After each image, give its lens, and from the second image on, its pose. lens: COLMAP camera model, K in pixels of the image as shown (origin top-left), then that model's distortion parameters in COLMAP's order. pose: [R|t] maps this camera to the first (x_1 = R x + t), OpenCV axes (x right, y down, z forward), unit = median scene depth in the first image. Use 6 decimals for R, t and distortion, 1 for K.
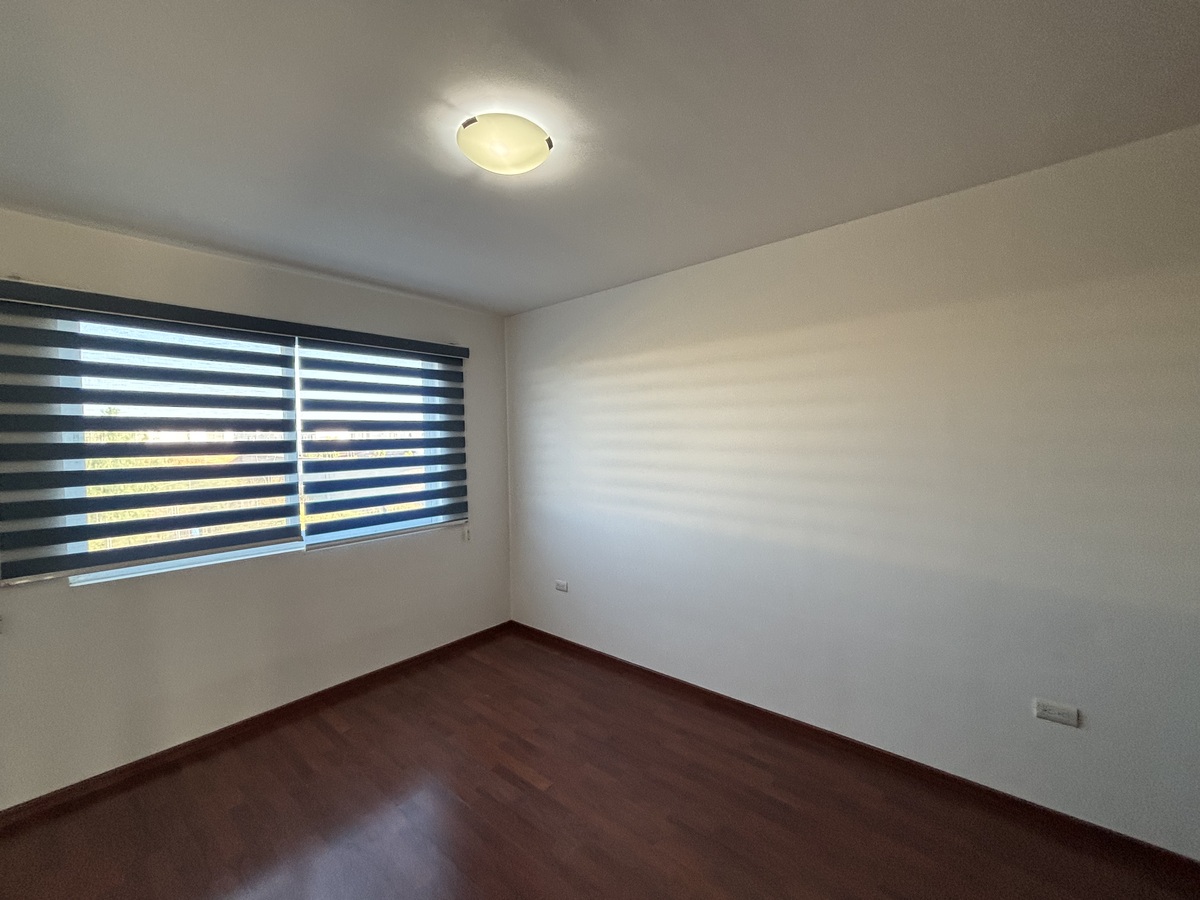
lens RADIAL K [[485.2, 0, 601.3], [0, 485.2, 443.3], [0, 0, 1]] dist [0.020777, -0.000019]
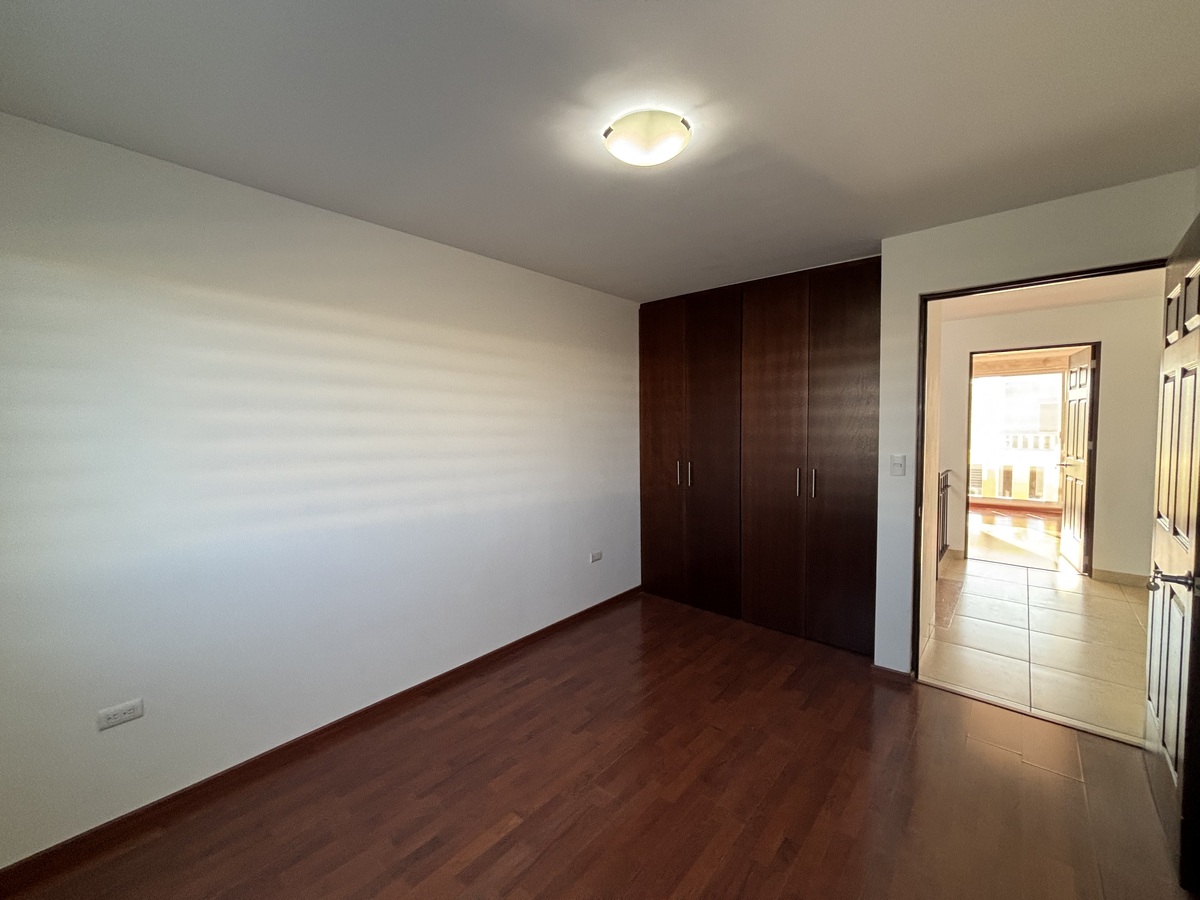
lens RADIAL K [[485.2, 0, 598.0], [0, 485.2, 447.1], [0, 0, 1]] dist [0.020777, -0.000019]
pose [[0.041660, -0.045184, 0.998110, -0.801921], [0.017926, 0.998850, 0.044469, 0.003027], [-0.998971, 0.016040, 0.042422, 0.681920]]
